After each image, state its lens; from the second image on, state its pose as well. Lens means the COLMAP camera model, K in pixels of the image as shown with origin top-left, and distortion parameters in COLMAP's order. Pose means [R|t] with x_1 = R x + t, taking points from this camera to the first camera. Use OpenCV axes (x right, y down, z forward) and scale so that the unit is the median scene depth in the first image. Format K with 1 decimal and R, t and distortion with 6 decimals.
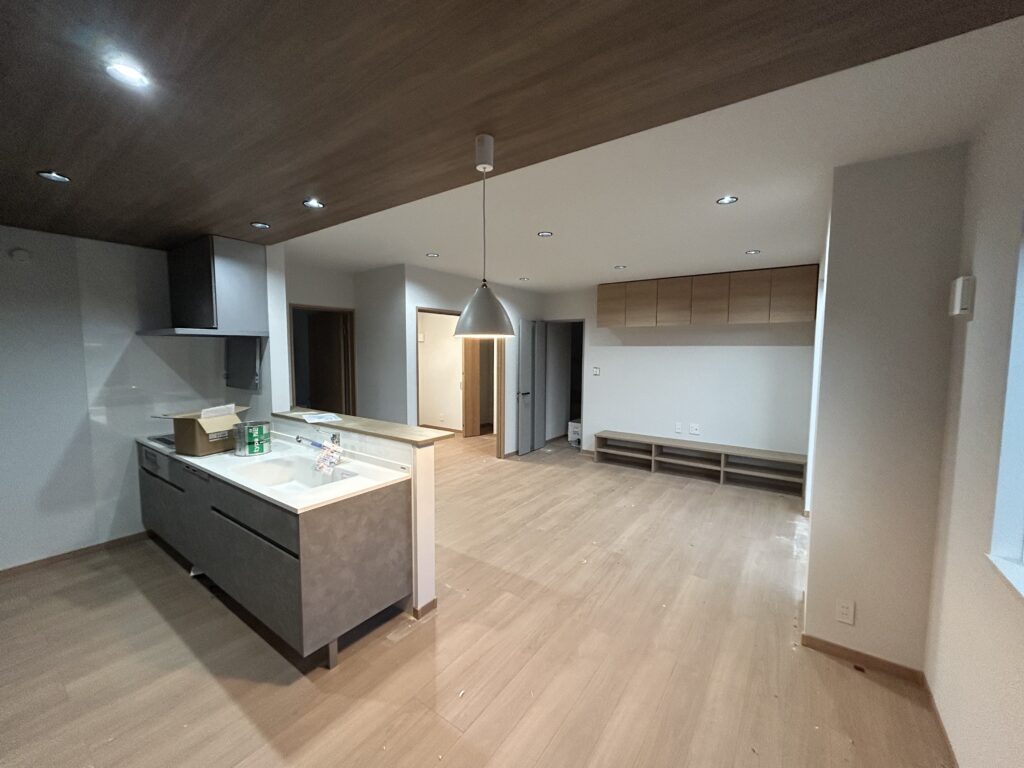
lens RADIAL K [[414.1, 0, 510.7], [0, 414.1, 381.6], [0, 0, 1]] dist [-0.001066, 0.000095]
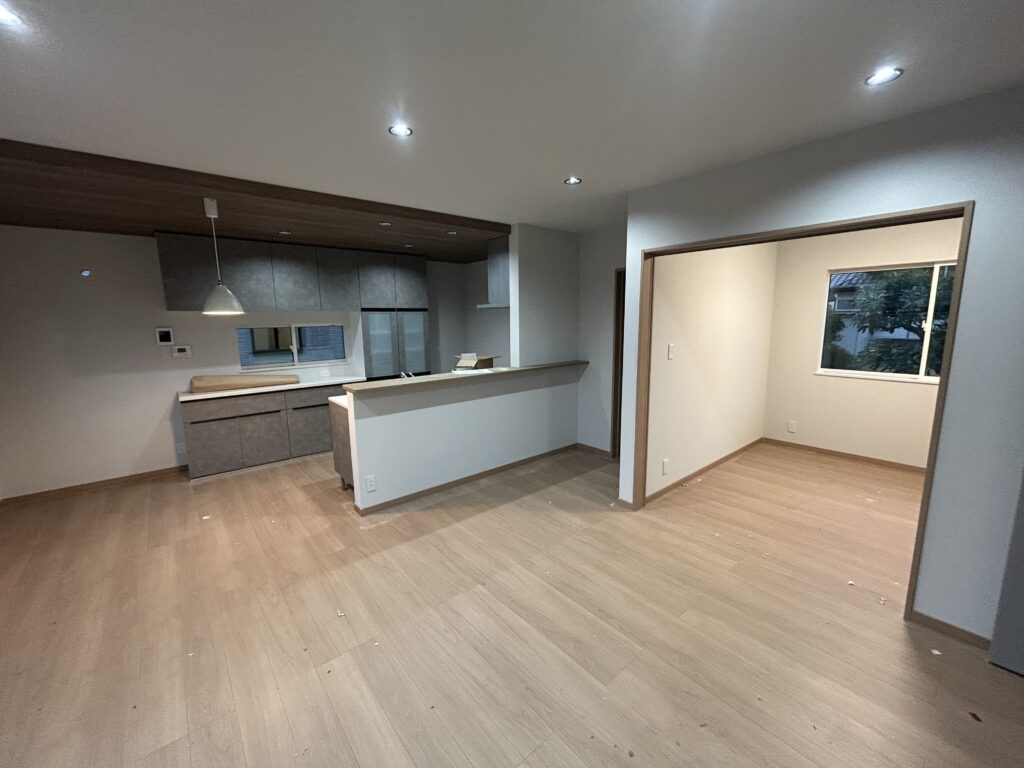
lens RADIAL K [[414.1, 0, 510.7], [0, 414.1, 381.6], [0, 0, 1]] dist [-0.001066, 0.000095]
pose [[-0.250114, 0.147129, -0.956972, 0.804583], [-0.063328, 0.983784, 0.167802, -0.113682], [0.966143, 0.102573, -0.236740, 1.550990]]
